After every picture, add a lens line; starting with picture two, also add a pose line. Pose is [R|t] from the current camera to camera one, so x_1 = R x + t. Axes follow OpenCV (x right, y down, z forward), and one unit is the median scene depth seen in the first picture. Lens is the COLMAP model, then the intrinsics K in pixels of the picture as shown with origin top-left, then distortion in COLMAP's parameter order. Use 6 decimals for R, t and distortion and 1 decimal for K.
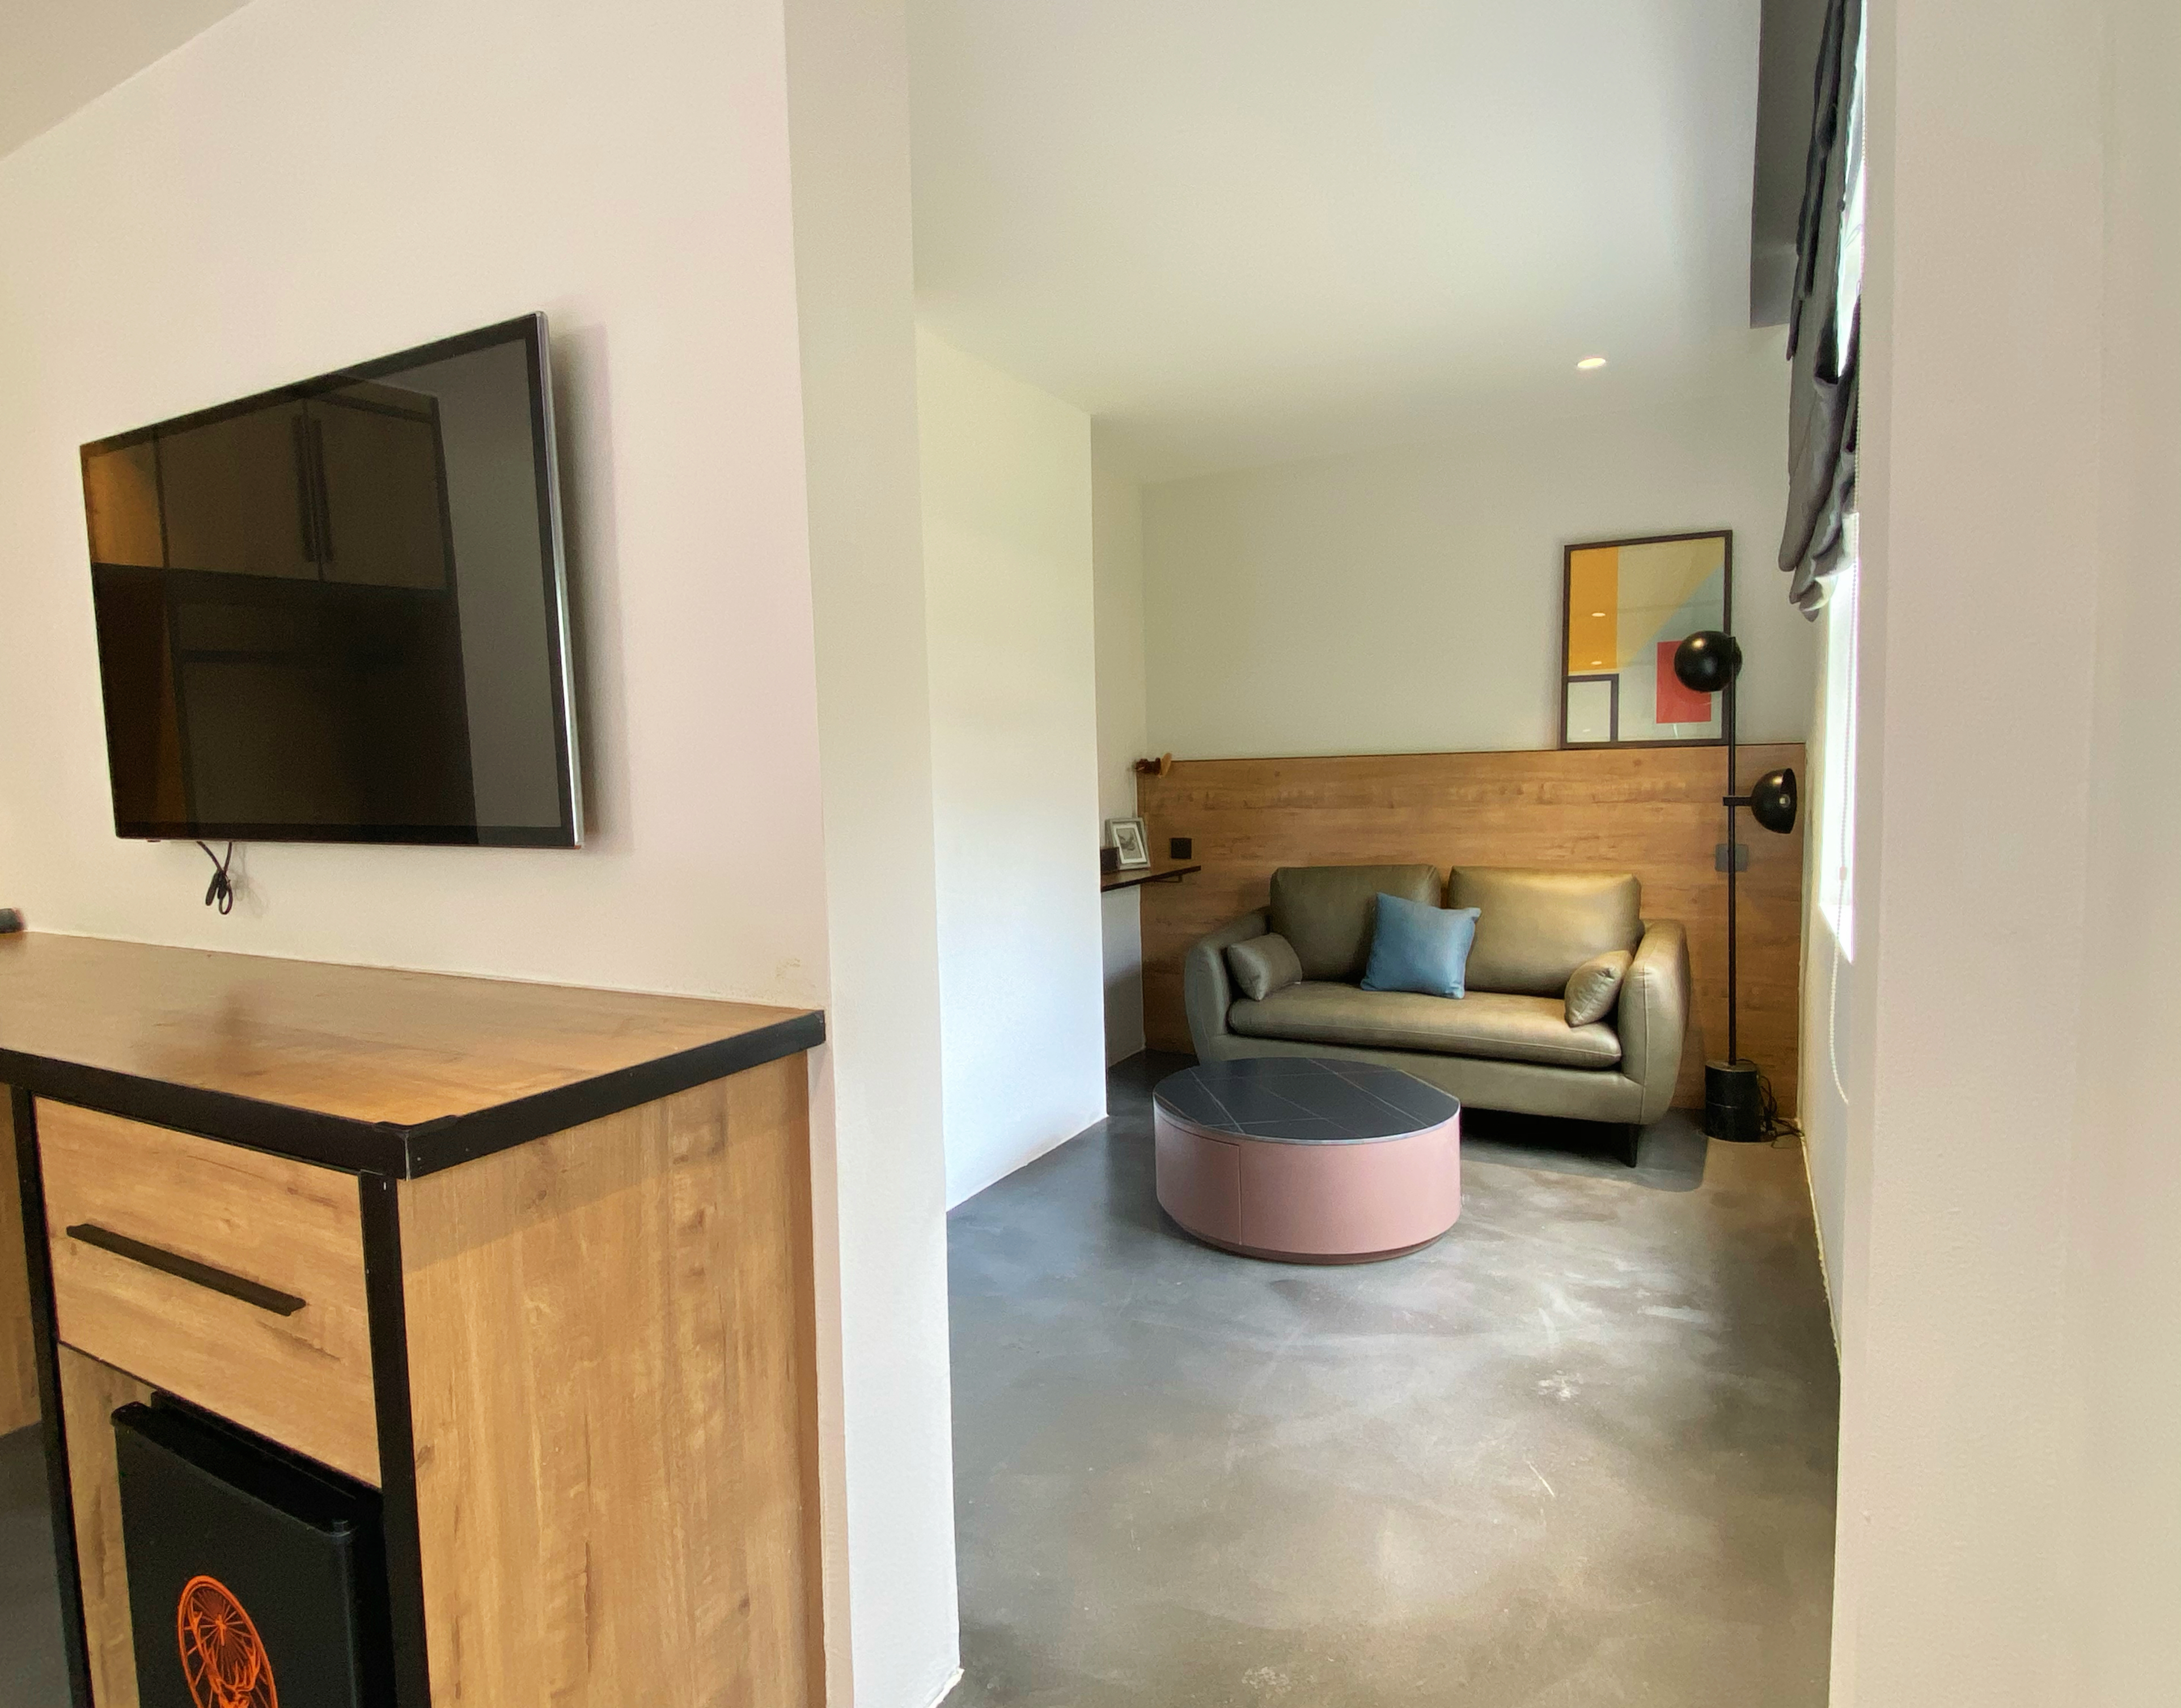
lens RADIAL K [[1193.9, 0, 1099.7], [0, 1193.9, 859.8], [0, 0, 1]] dist [-0.000759, 0.000257]
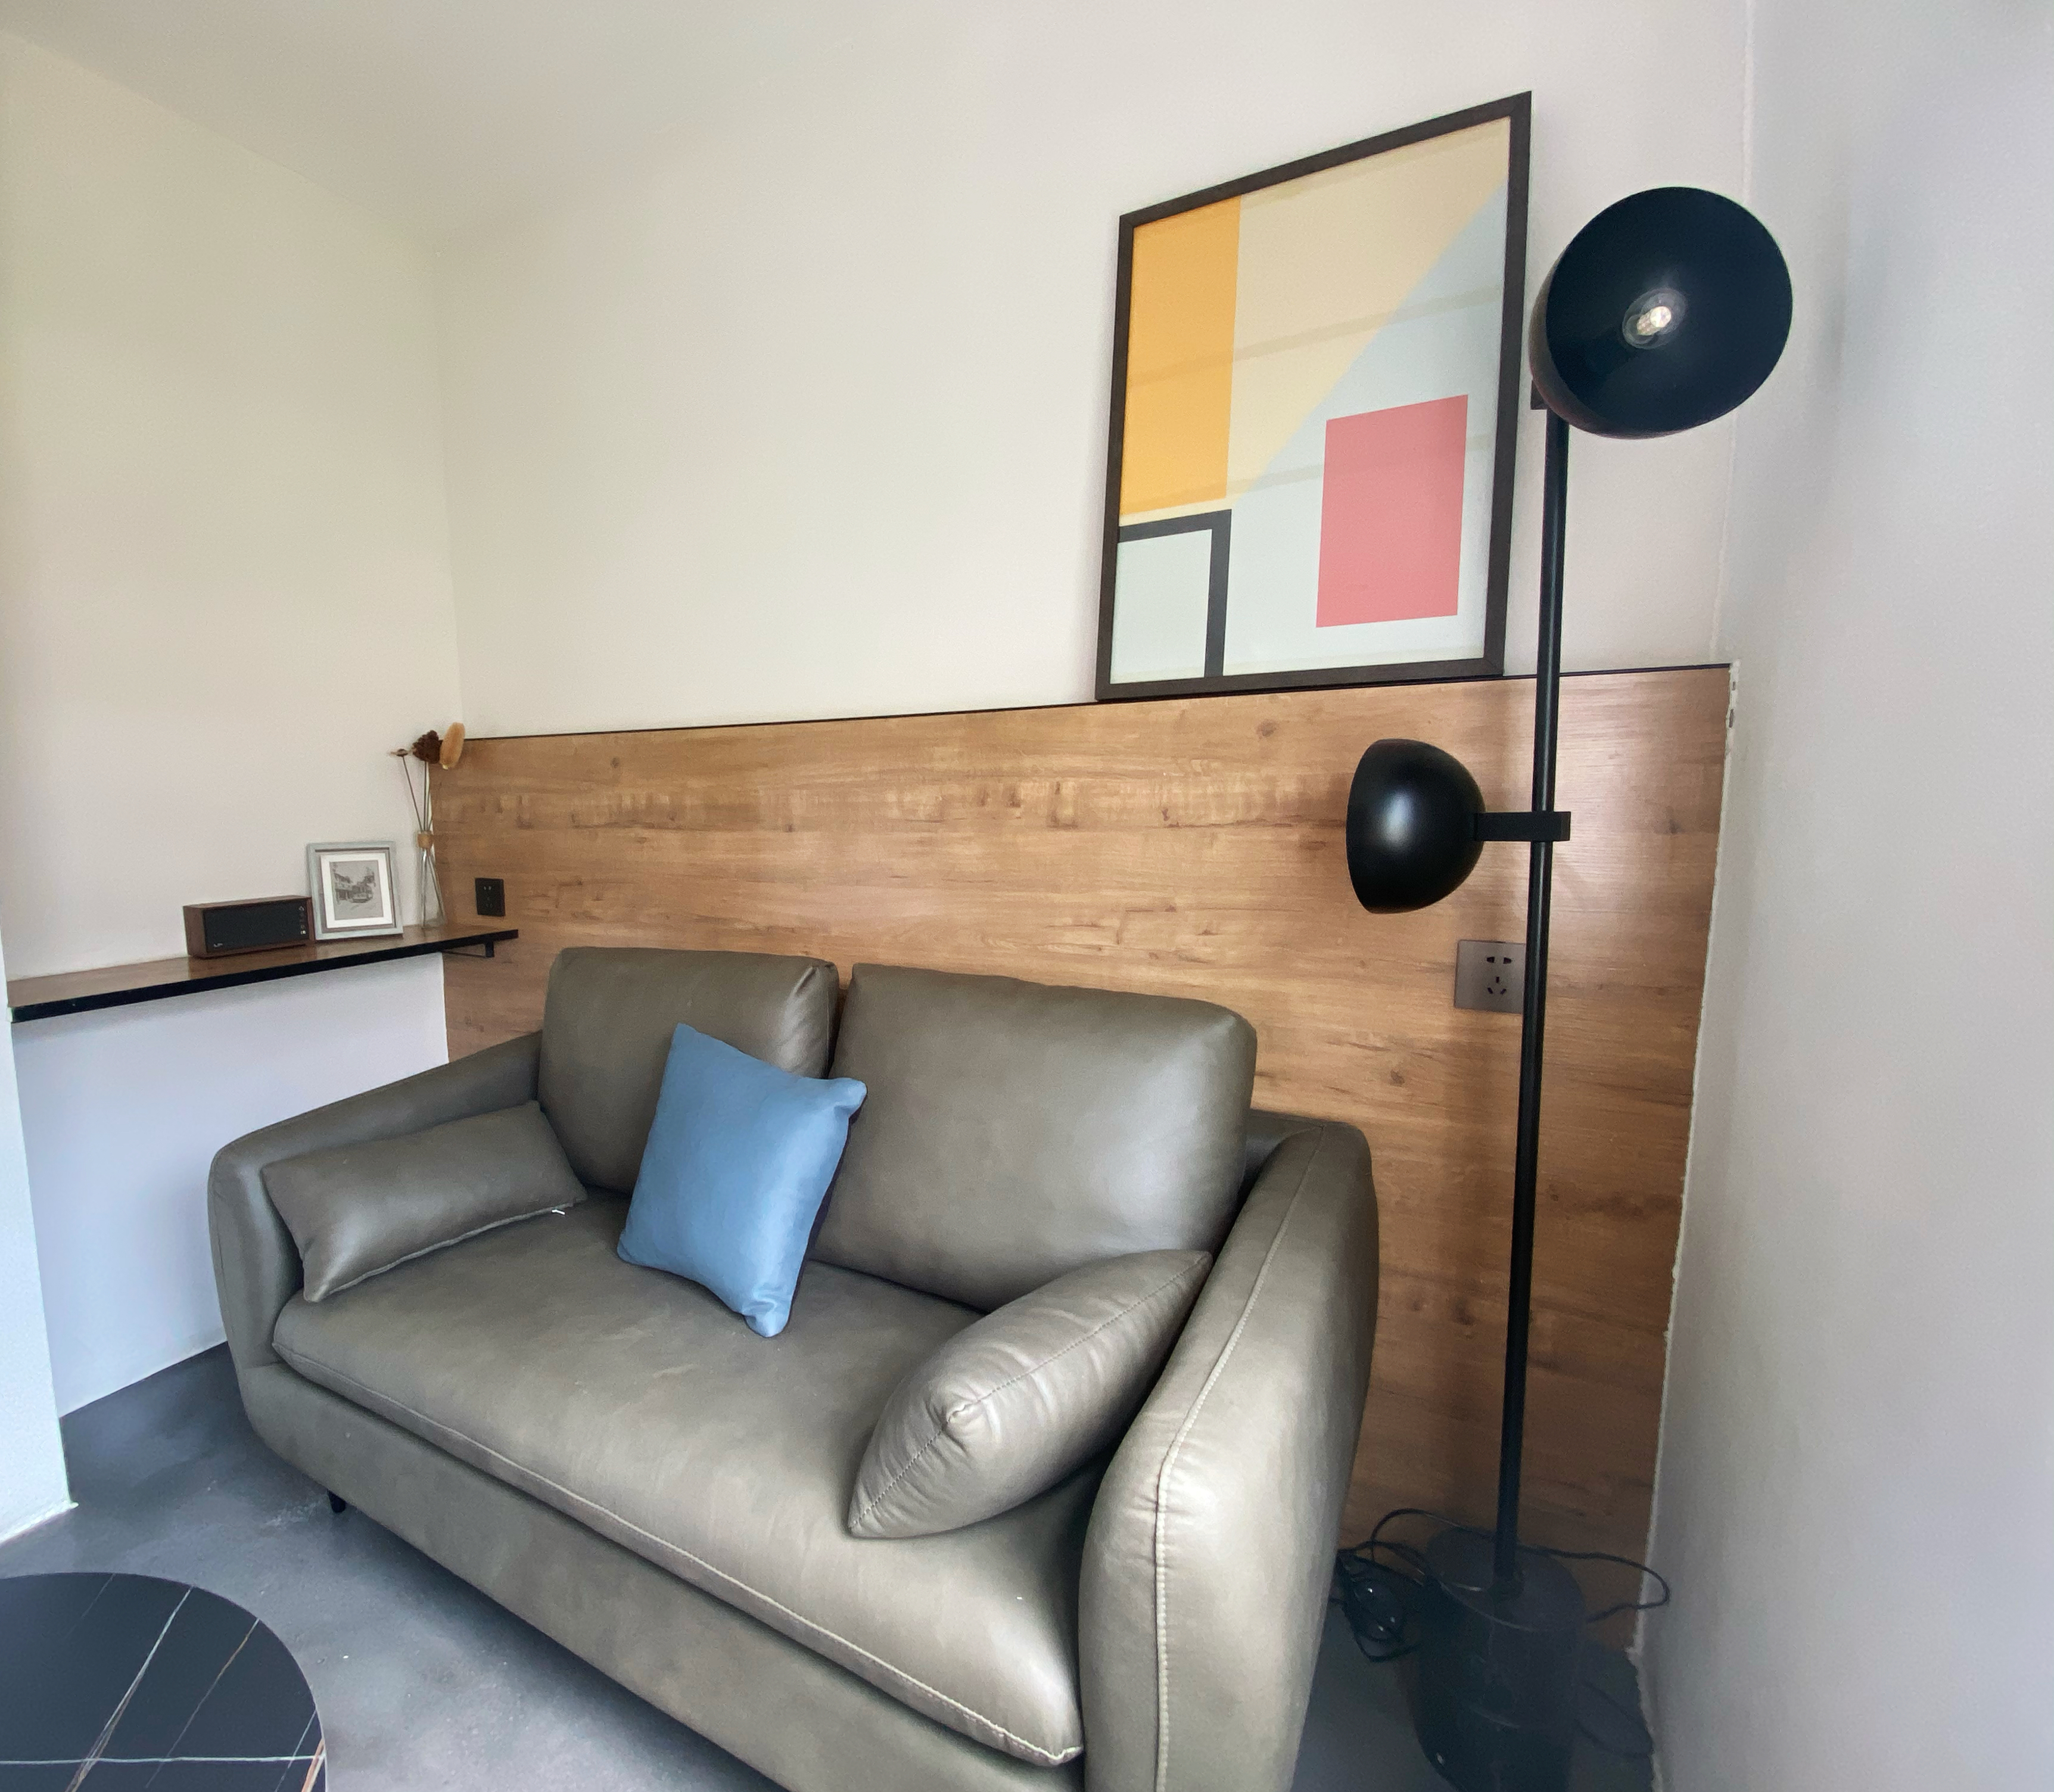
lens RADIAL K [[812.6, 0, 1009.8], [0, 812.6, 891.8], [0, 0, 1]] dist [-0.002295, -0.000570]
pose [[0.999792, 0.012834, -0.015832, 0.356074], [-0.012022, 0.998658, 0.050375, -0.038189], [0.016457, -0.050174, 0.998605, 0.697371]]
